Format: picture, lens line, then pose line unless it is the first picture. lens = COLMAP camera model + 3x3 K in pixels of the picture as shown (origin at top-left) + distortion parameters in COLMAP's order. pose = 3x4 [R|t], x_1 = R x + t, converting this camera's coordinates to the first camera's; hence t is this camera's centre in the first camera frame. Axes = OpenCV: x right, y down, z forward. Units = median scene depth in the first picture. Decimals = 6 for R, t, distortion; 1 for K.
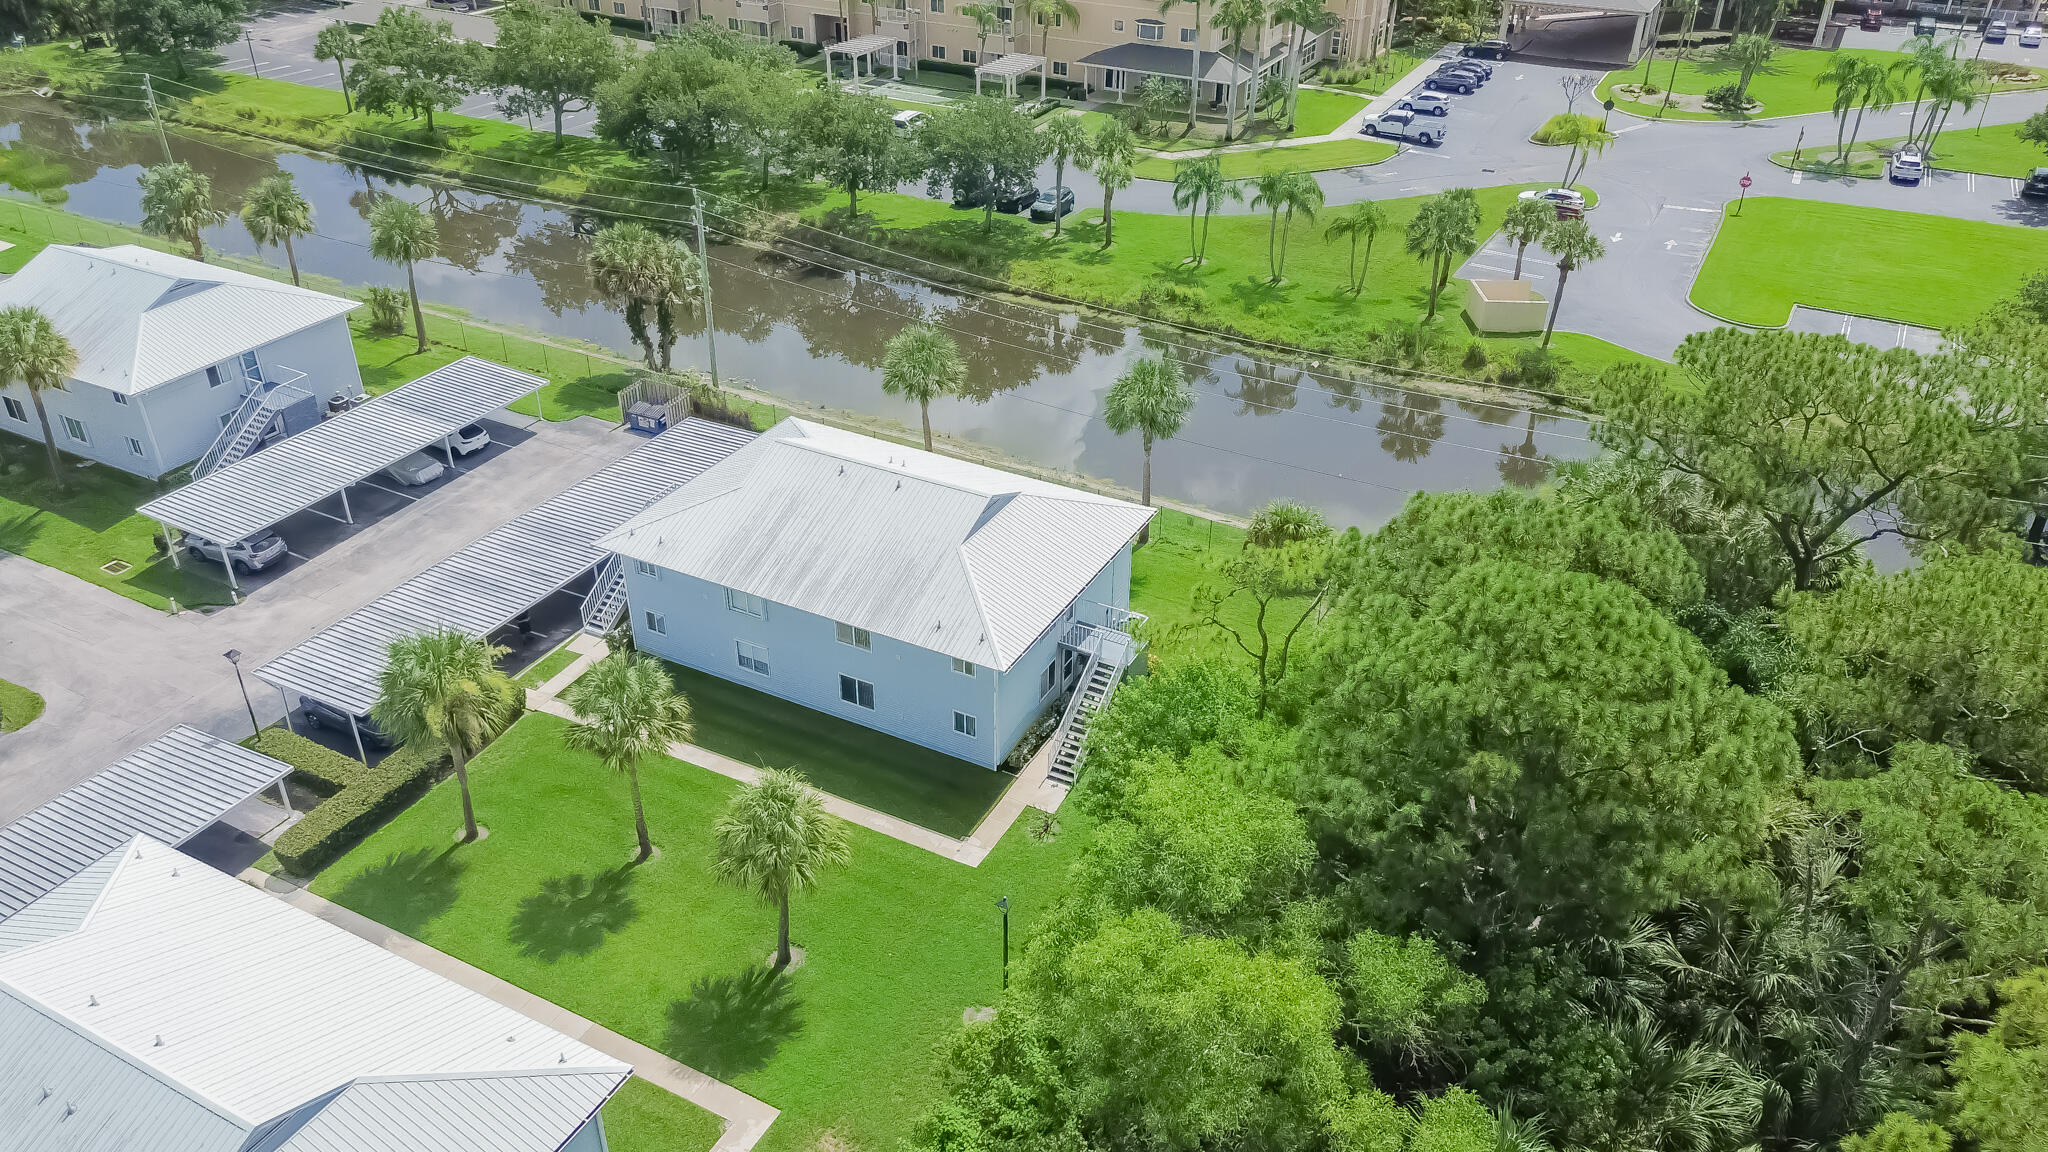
lens RADIAL K [[1391.2, 0, 1024.0], [0, 1391.2, 576.0], [0, 0, 1]] dist [0.033726, -0.038631]
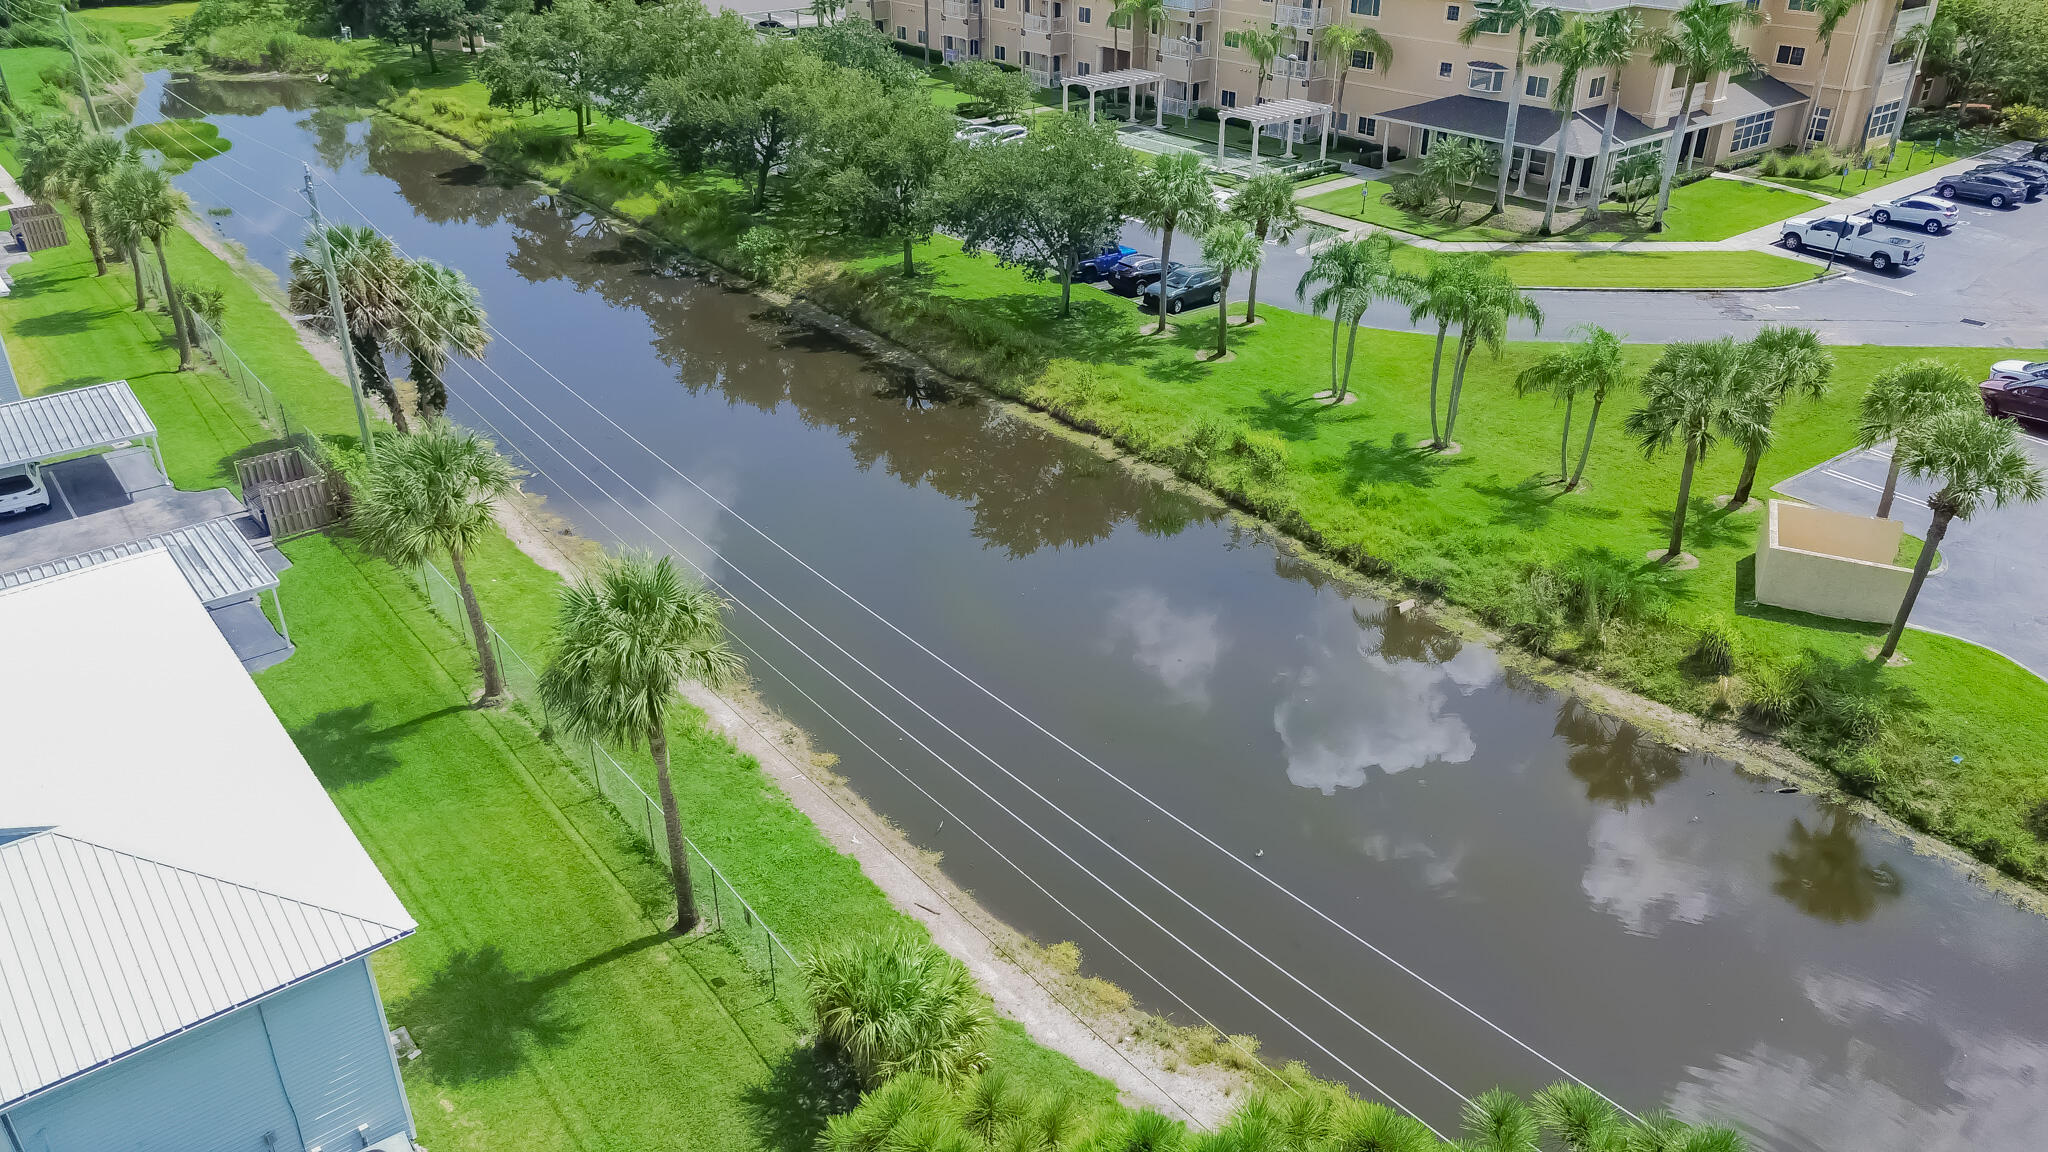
lens RADIAL K [[1391.2, 0, 1024.0], [0, 1391.2, 576.0], [0, 0, 1]] dist [0.033726, -0.038631]
pose [[0.917421, 0.181736, -0.353992, 0.231238], [-0.204183, 0.978566, -0.026785, -0.103112], [0.341537, 0.096852, 0.934865, 0.378962]]
